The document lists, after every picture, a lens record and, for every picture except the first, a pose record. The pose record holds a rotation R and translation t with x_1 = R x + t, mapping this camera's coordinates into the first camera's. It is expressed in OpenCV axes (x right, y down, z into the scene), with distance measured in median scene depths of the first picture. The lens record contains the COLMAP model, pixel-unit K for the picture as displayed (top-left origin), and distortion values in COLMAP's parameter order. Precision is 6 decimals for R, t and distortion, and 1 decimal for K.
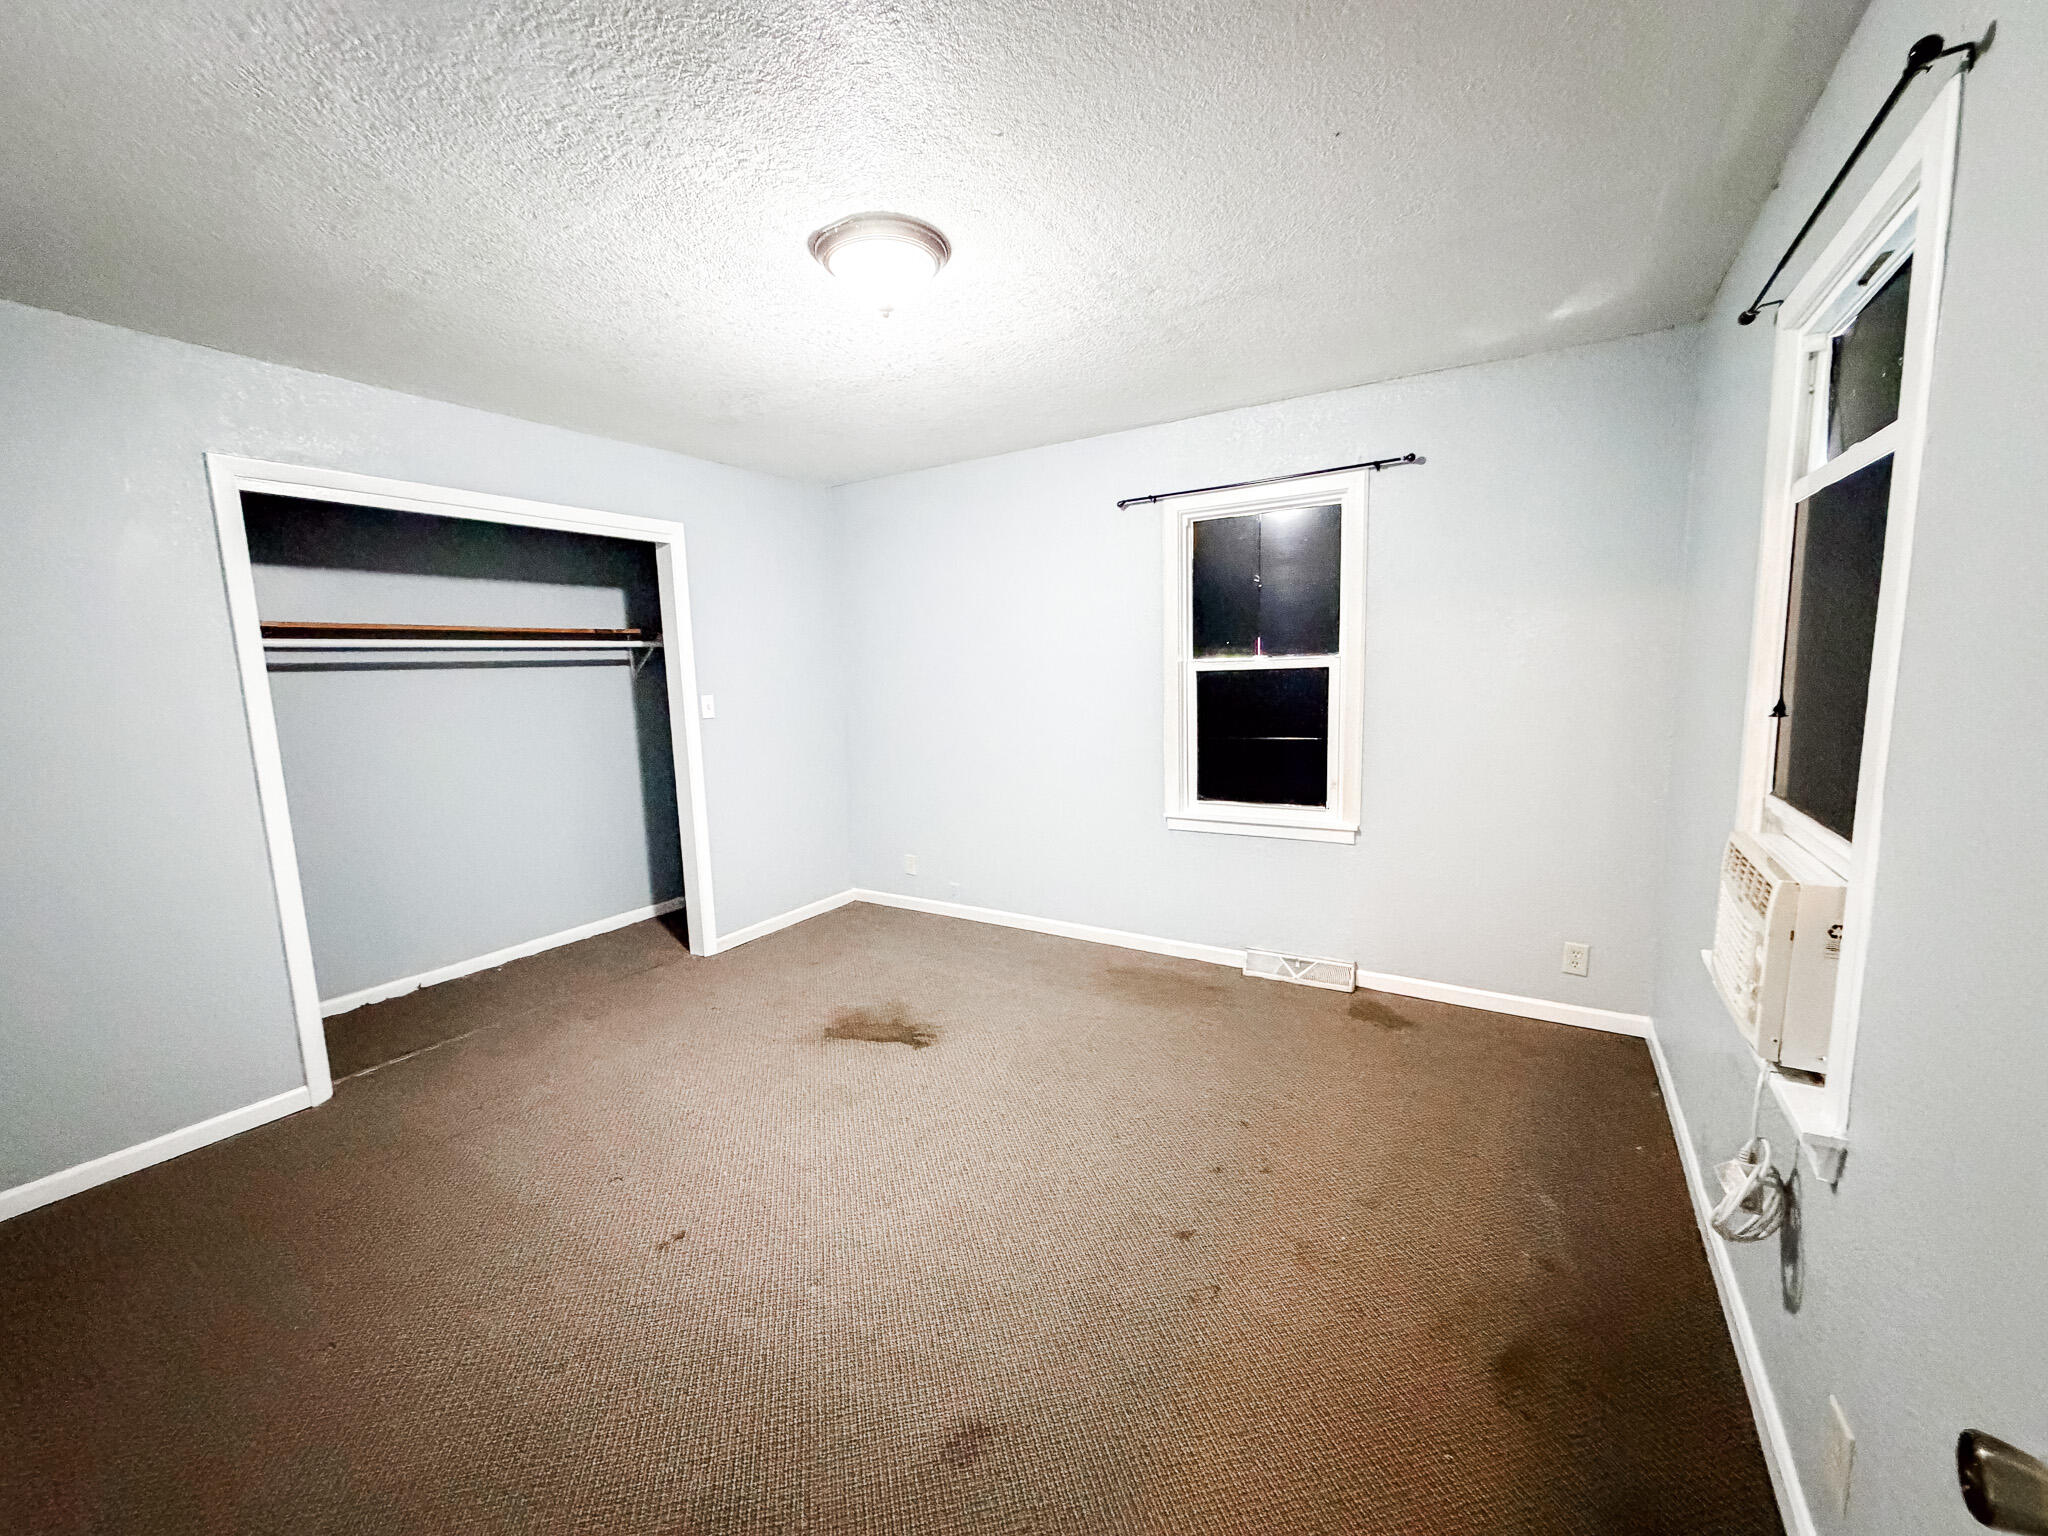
lens RADIAL K [[813.6, 0, 1021.8], [0, 813.6, 773.5], [0, 0, 1]] dist [0.001159, 0.000290]
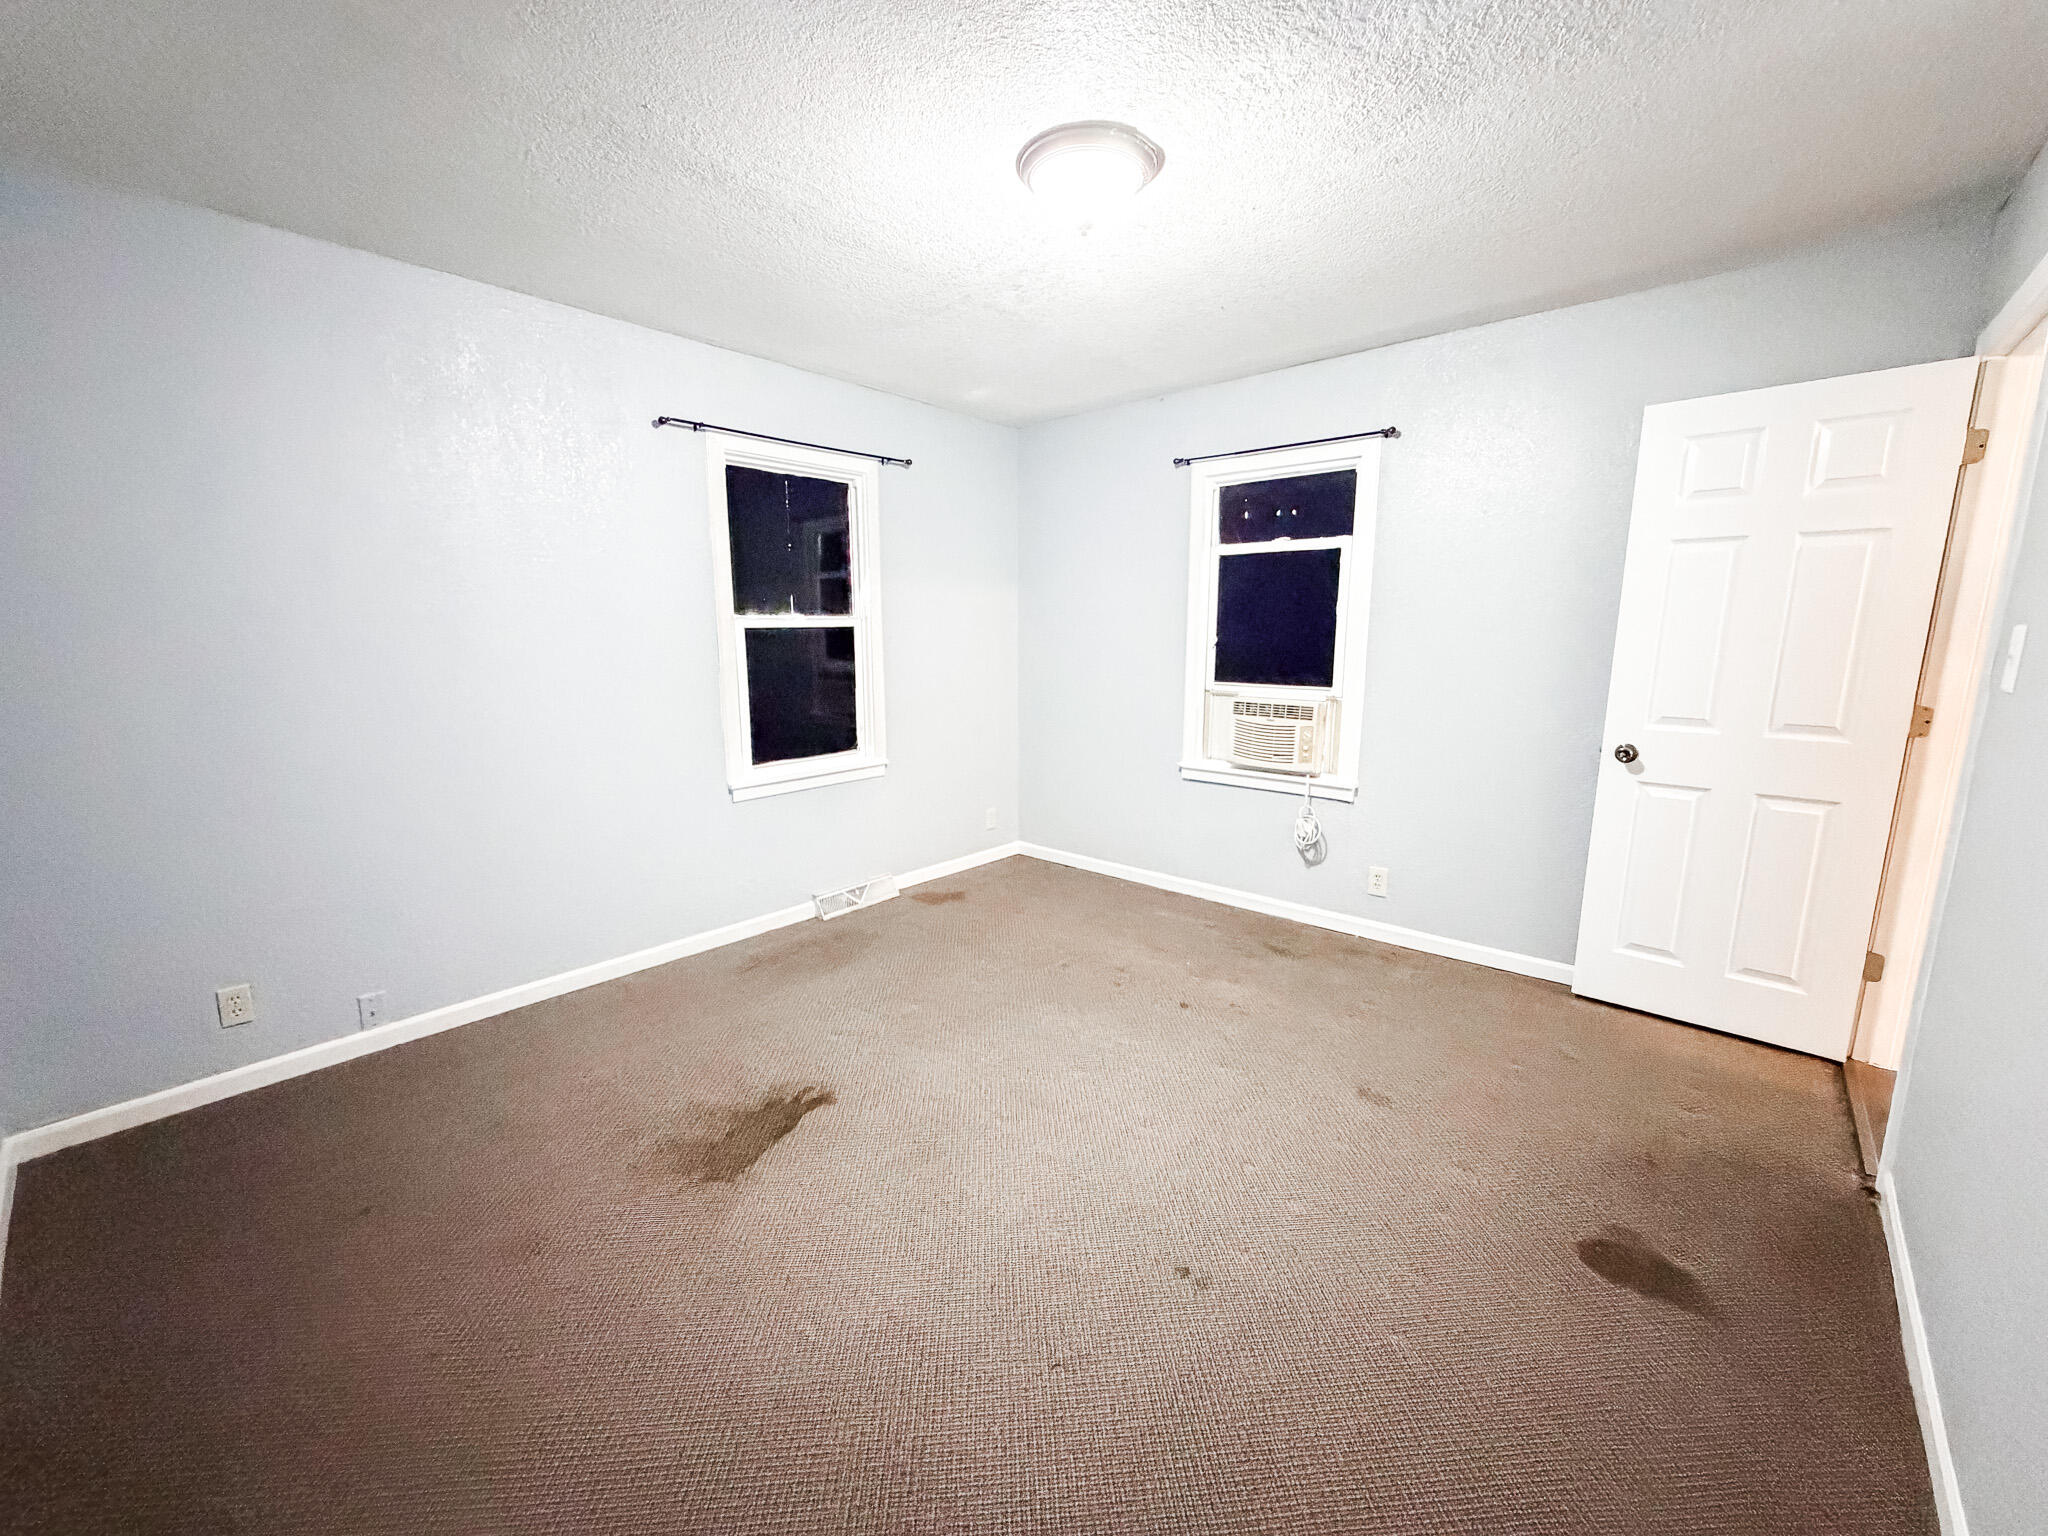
lens RADIAL K [[813.6, 0, 1025.1], [0, 813.6, 770.6], [0, 0, 1]] dist [0.001159, 0.000290]
pose [[0.172134, -0.147150, 0.974021, -0.687722], [0.126986, 0.983844, 0.126193, -0.042592], [-0.976854, 0.101965, 0.188039, 0.541341]]
